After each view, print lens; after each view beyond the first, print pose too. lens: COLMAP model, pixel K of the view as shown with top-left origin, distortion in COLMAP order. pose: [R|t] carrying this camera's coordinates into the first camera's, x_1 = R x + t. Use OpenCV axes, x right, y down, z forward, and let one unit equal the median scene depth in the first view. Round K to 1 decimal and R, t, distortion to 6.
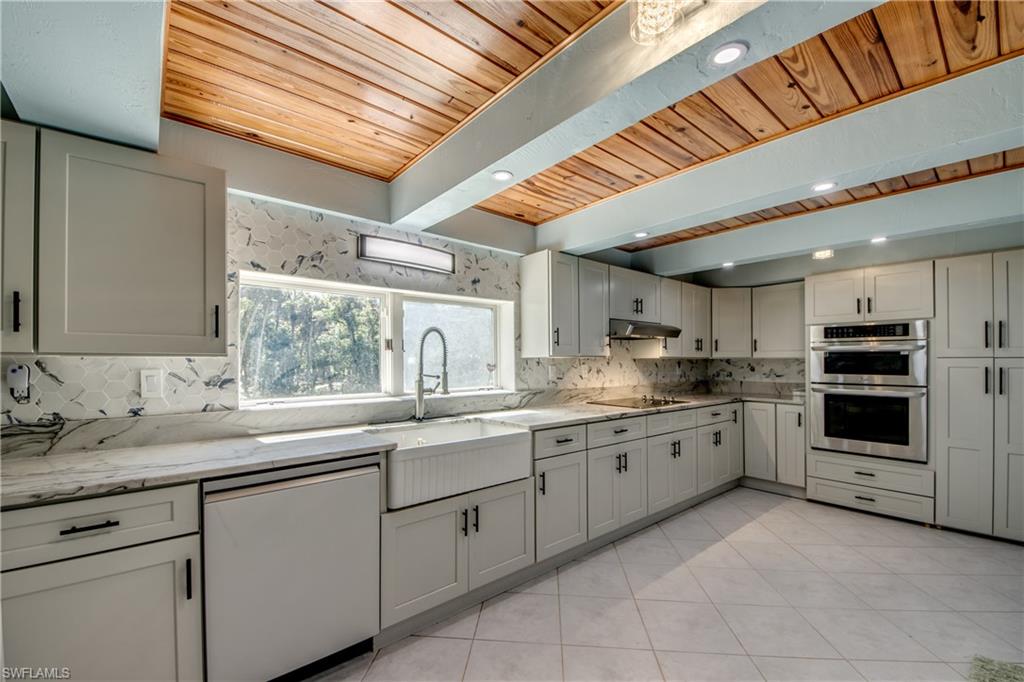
lens RADIAL K [[409.6, 0, 513.1], [0, 409.6, 353.0], [0, 0, 1]] dist [0.000326, -0.000380]
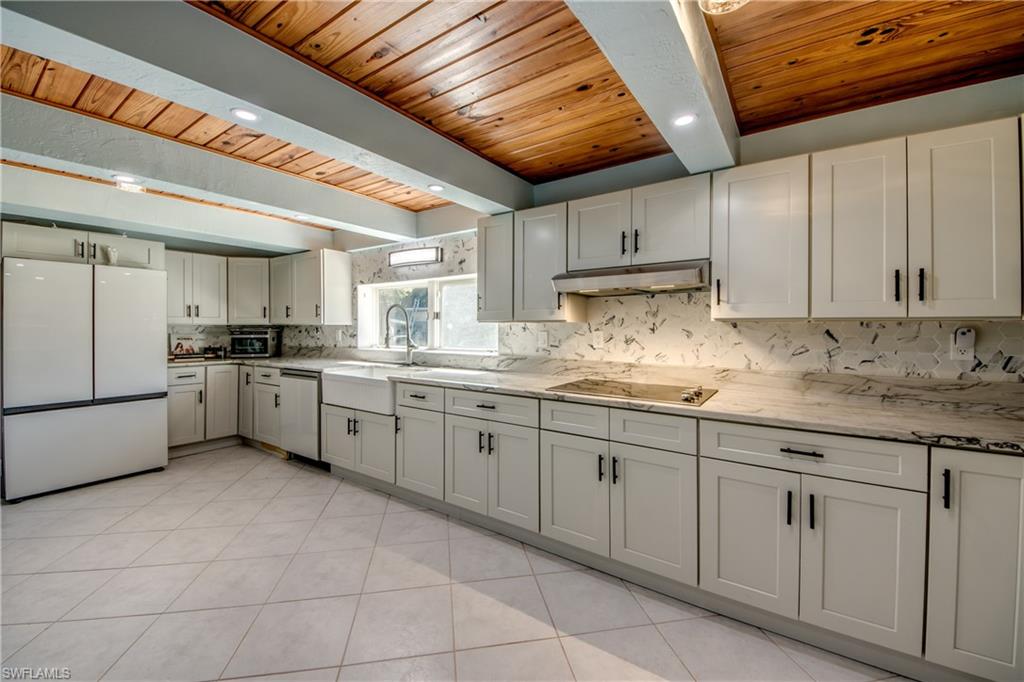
lens RADIAL K [[364.8, 0, 506.1], [0, 364.8, 326.3], [0, 0, 1]] dist [-0.000487, -0.000115]
pose [[0.316167, -0.002889, -0.948699, 0.782172], [0.017218, 0.999848, 0.002693, 0.014310], [0.948547, -0.017186, 0.316169, 0.614588]]
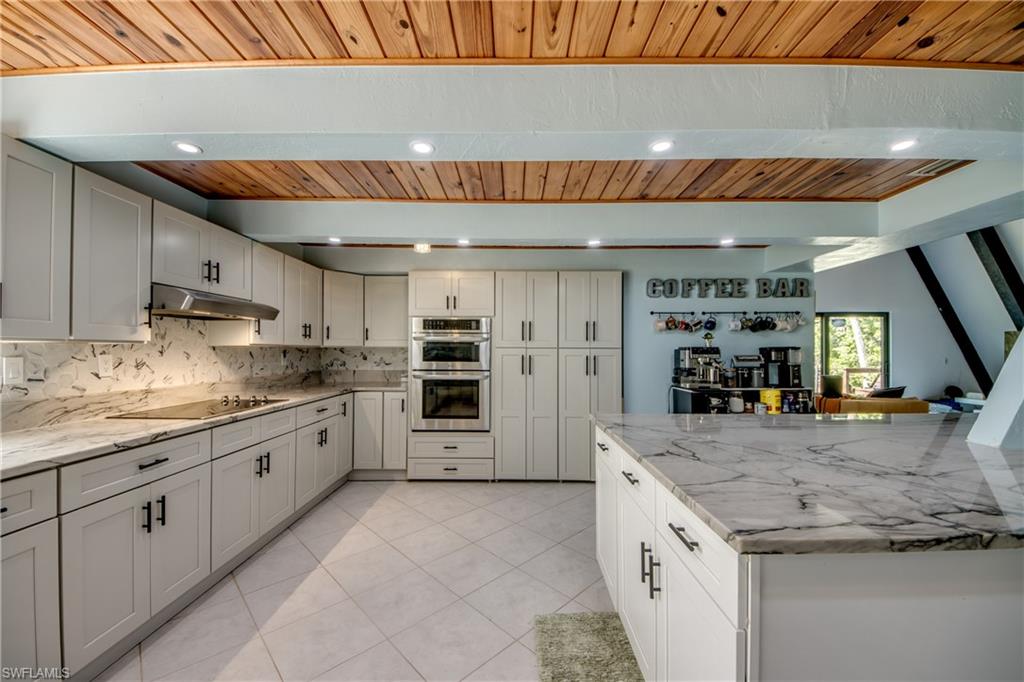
lens RADIAL K [[388.0, 0, 504.9], [0, 388.0, 348.9], [0, 0, 1]] dist [-0.000484, -0.000279]
pose [[0.651940, 0.004175, 0.758259, 0.124678], [-0.016890, 0.999817, 0.009016, 0.004253], [-0.758083, -0.018685, 0.651891, 0.169108]]
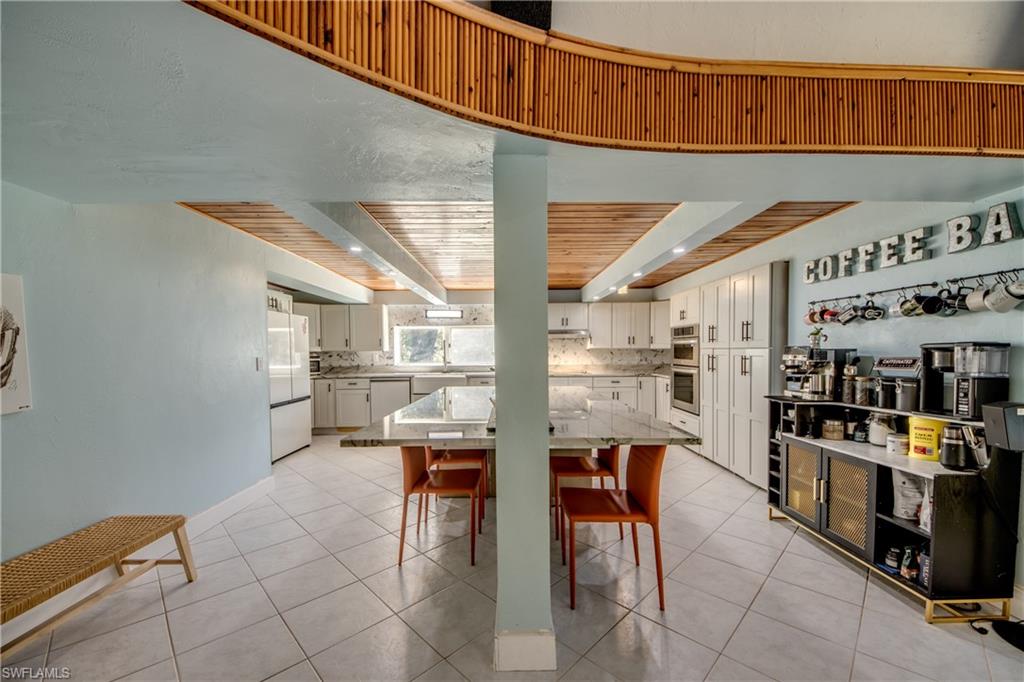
lens RADIAL K [[335.0, 0, 508.1], [0, 335.0, 354.8], [0, 0, 1]] dist [0.000064, -0.000039]
pose [[0.796566, 0.001631, -0.604550, 1.016147], [0.018797, 0.999446, 0.027463, -0.009657], [0.604260, -0.033240, 0.796094, -0.389348]]
